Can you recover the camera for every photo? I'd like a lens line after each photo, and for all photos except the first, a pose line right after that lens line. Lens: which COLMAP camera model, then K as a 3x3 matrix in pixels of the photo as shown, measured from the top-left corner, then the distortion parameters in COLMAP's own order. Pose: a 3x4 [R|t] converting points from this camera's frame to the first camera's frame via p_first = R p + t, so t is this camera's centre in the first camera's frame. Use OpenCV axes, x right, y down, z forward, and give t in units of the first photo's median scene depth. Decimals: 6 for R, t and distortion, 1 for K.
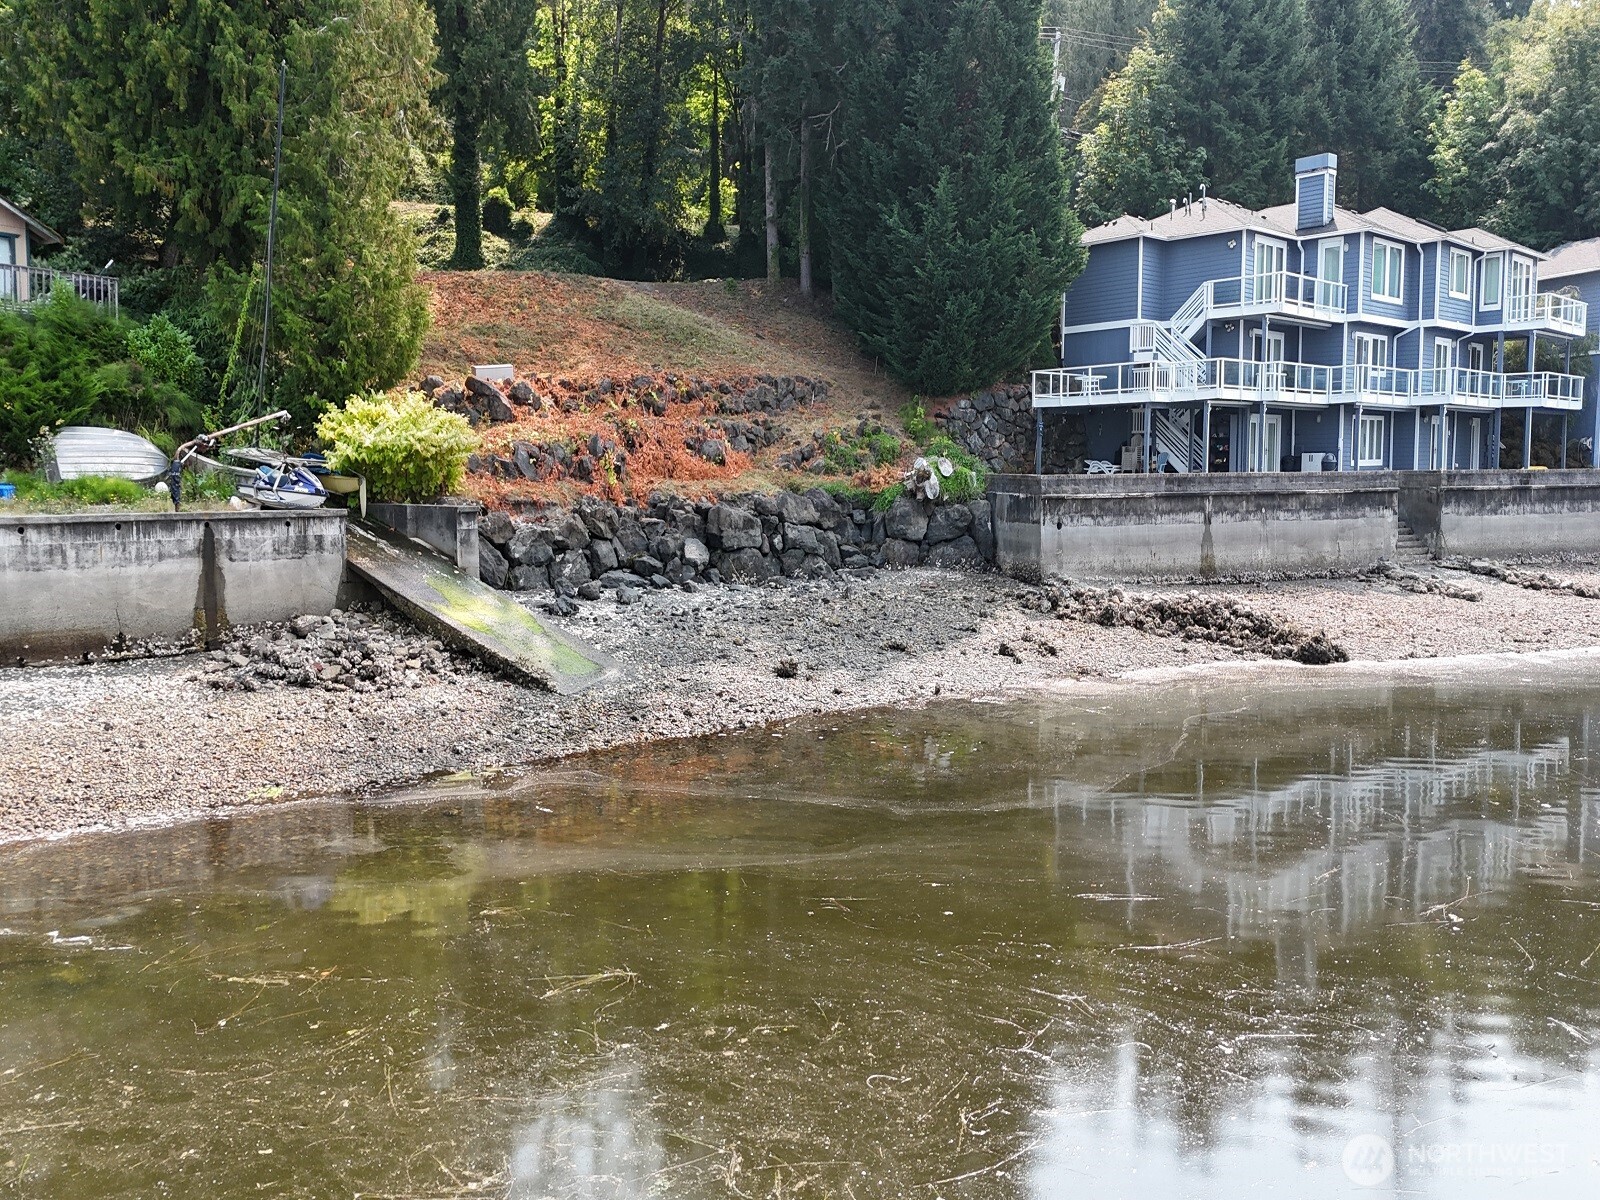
lens RADIAL K [[1181.5, 0, 814.3], [0, 1181.5, 562.2], [0, 0, 1]] dist [0.045754, -0.044631]
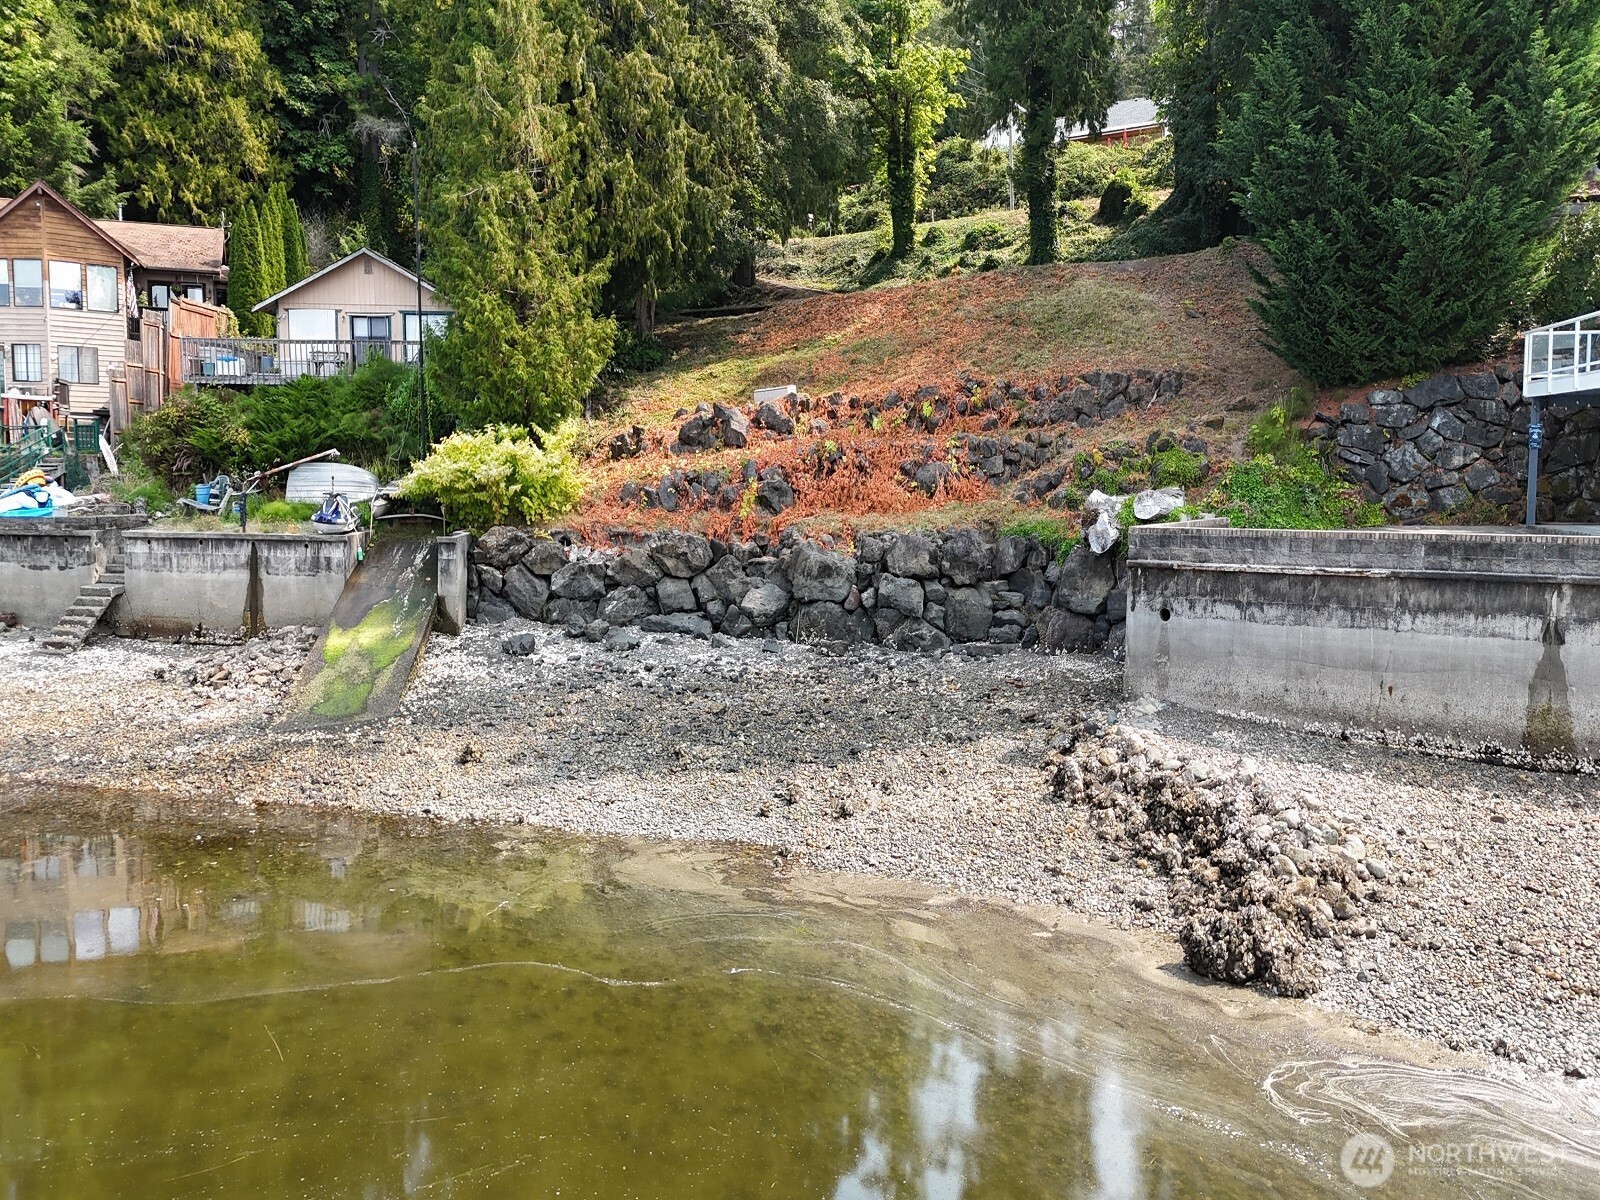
lens RADIAL K [[1181.5, 0, 802.1], [0, 1181.5, 565.1], [0, 0, 1]] dist [0.045754, -0.044631]
pose [[0.580838, 0.070484, -0.810962, 0.450551], [-0.065441, 0.997063, 0.039788, -0.052129], [0.811384, 0.029960, 0.583745, 0.400471]]
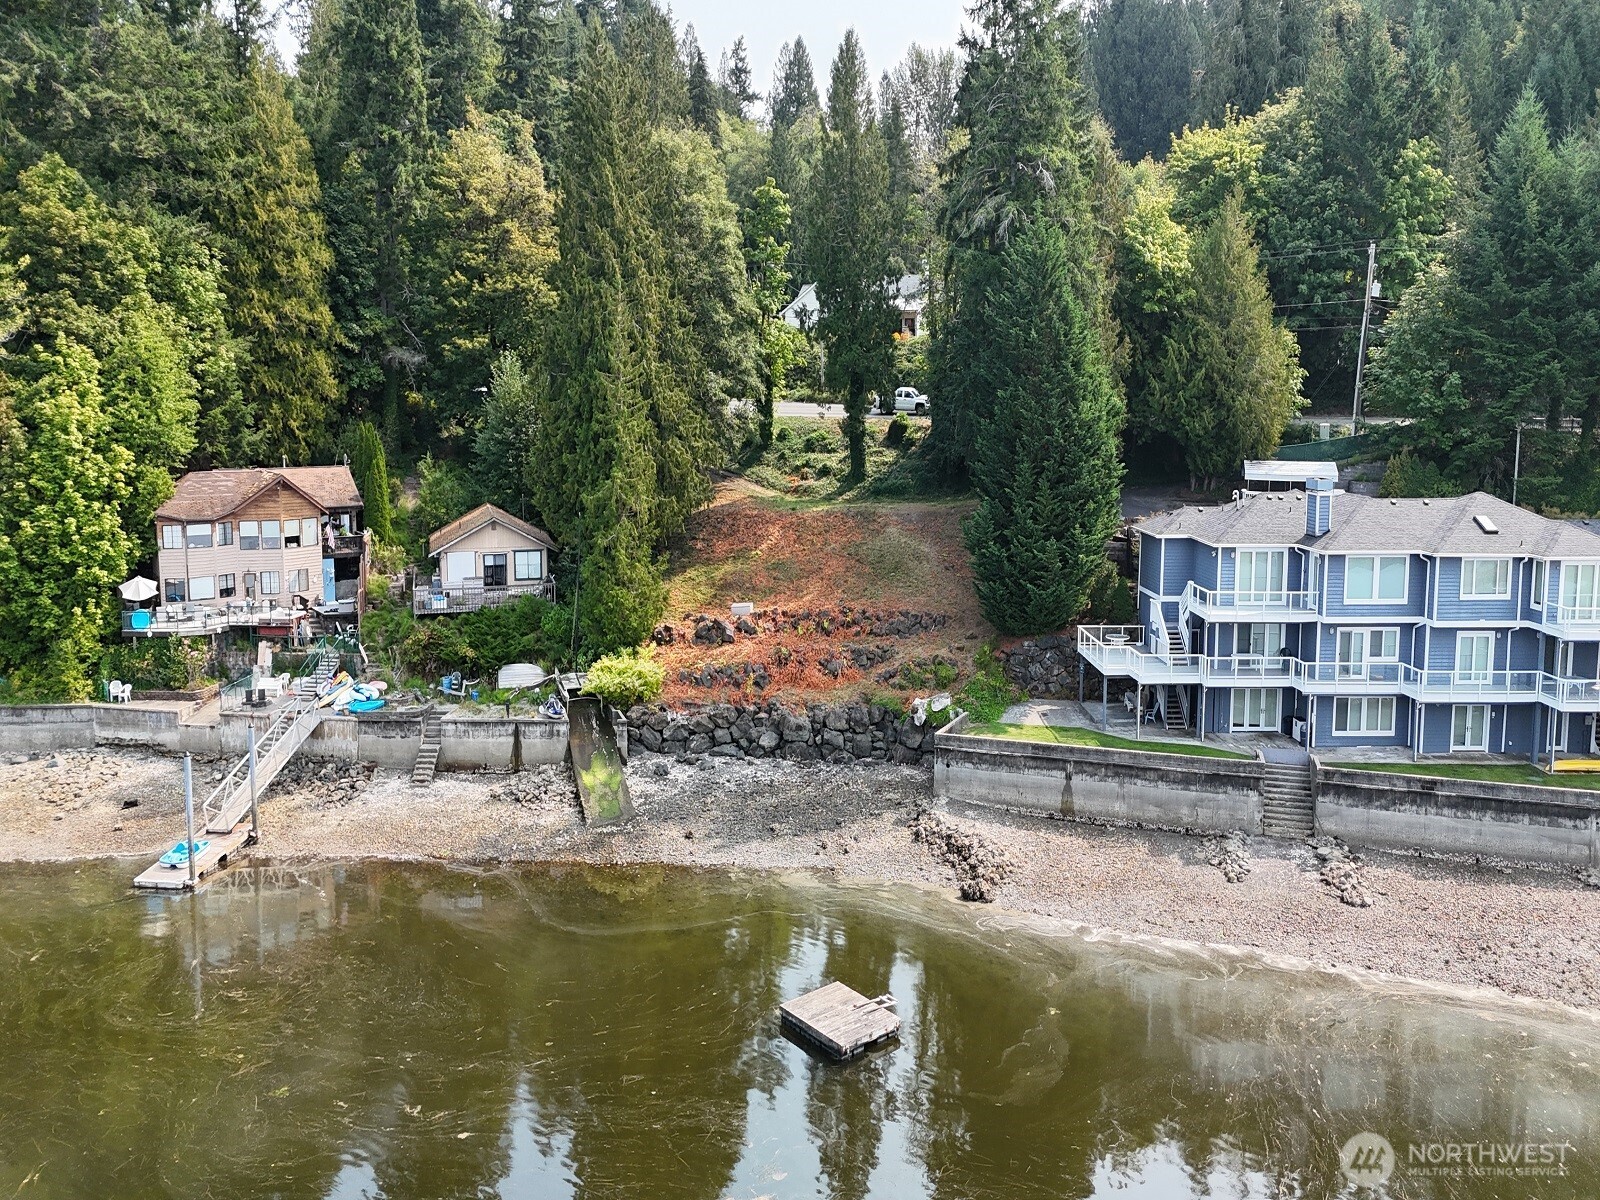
lens RADIAL K [[1181.5, 0, 809.2], [0, 1181.5, 531.4], [0, 0, 1]] dist [0.045754, -0.044631]
pose [[0.746469, 0.087576, -0.659632, 0.862275], [-0.054733, 0.996023, 0.070300, -0.353835], [0.663165, -0.016373, 0.748294, -0.256818]]
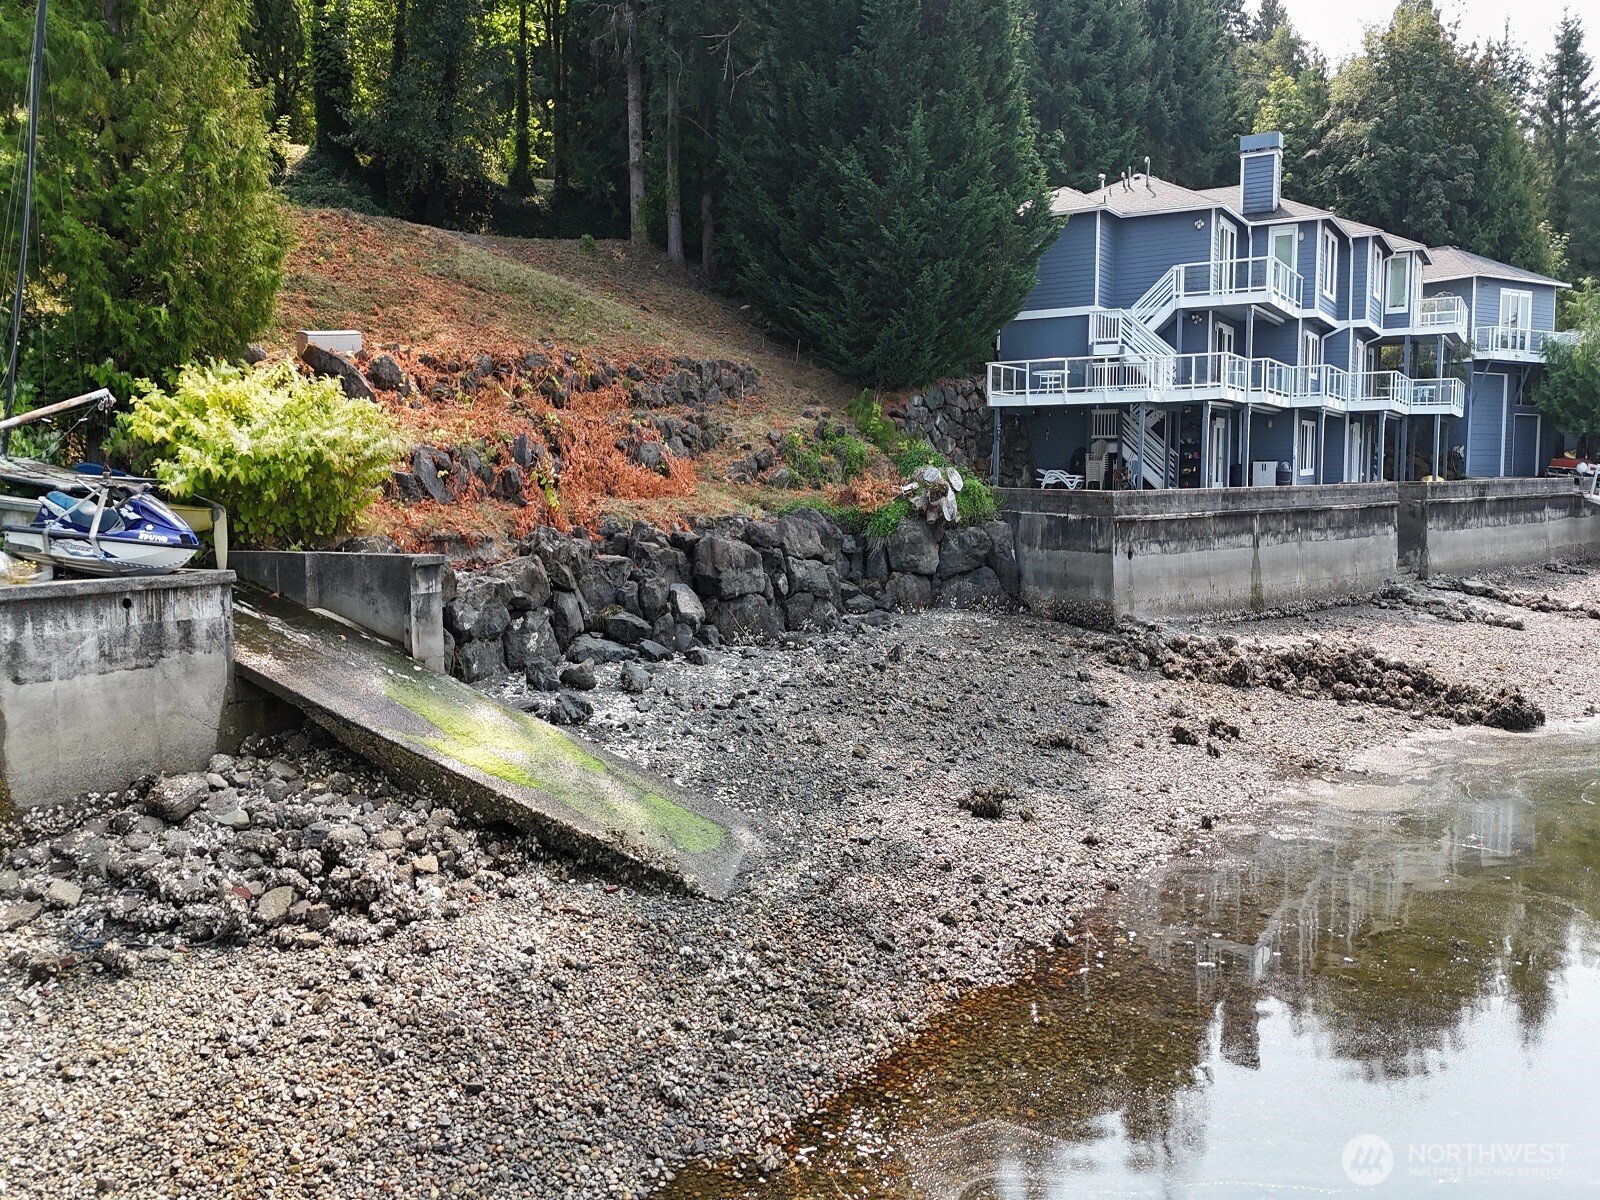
lens RADIAL K [[1181.5, 0, 812.7], [0, 1181.5, 546.5], [0, 0, 1]] dist [0.045754, -0.044631]
pose [[0.961575, -0.016232, 0.274061, -0.166600], [0.019616, 0.999761, -0.009612, -0.025834], [-0.273839, 0.014618, 0.961664, 0.232259]]
